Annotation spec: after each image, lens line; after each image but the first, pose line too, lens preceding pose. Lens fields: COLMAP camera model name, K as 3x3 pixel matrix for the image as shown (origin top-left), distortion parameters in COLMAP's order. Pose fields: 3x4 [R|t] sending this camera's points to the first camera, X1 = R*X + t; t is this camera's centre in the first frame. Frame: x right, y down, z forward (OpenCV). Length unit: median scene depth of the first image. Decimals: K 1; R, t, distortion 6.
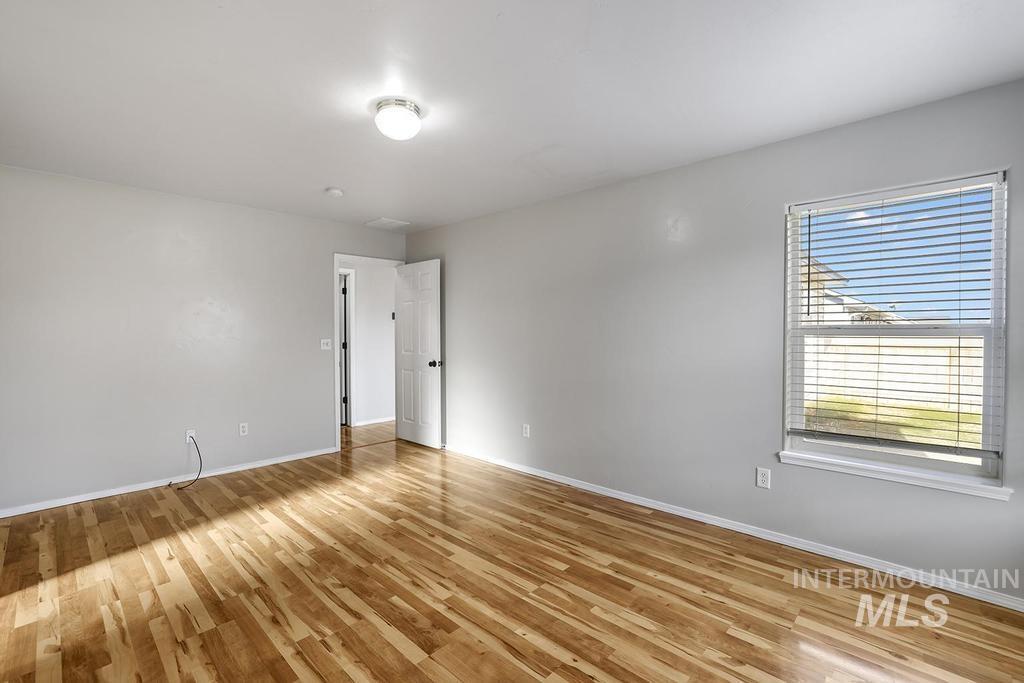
lens RADIAL K [[457.9, 0, 510.2], [0, 457.9, 334.7], [0, 0, 1]] dist [-0.048727, 0.018866]
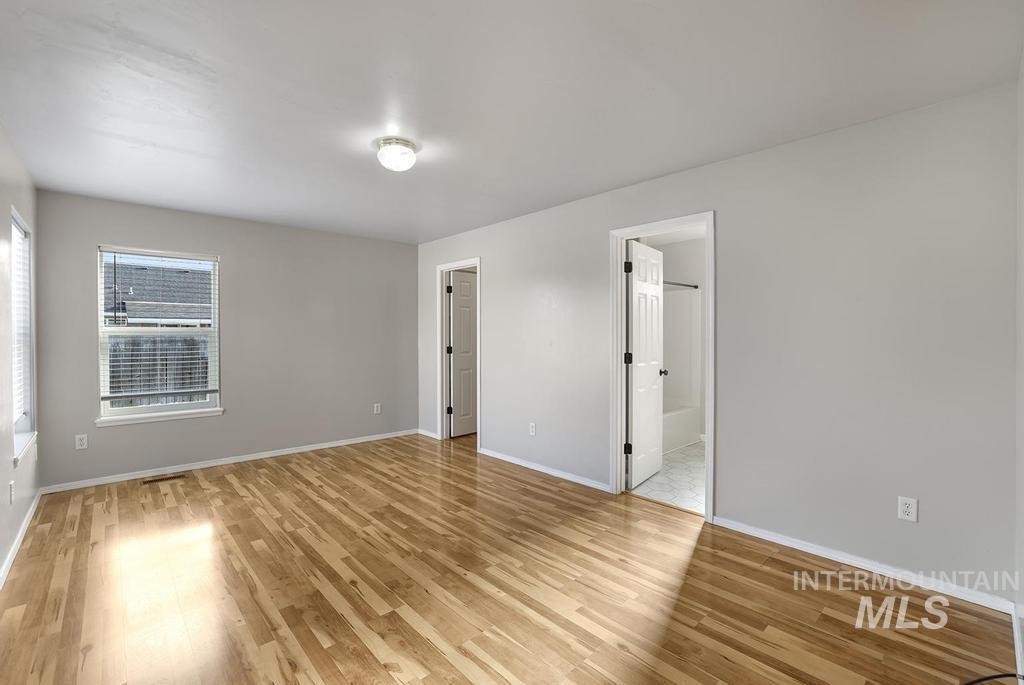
lens RADIAL K [[457.9, 0, 510.2], [0, 457.9, 335.7], [0, 0, 1]] dist [-0.048727, 0.018866]
pose [[-0.997335, 0.000877, 0.072957, -0.617843], [0.001810, 0.999917, 0.012728, -0.016379], [-0.072940, 0.012826, -0.997254, 2.137271]]
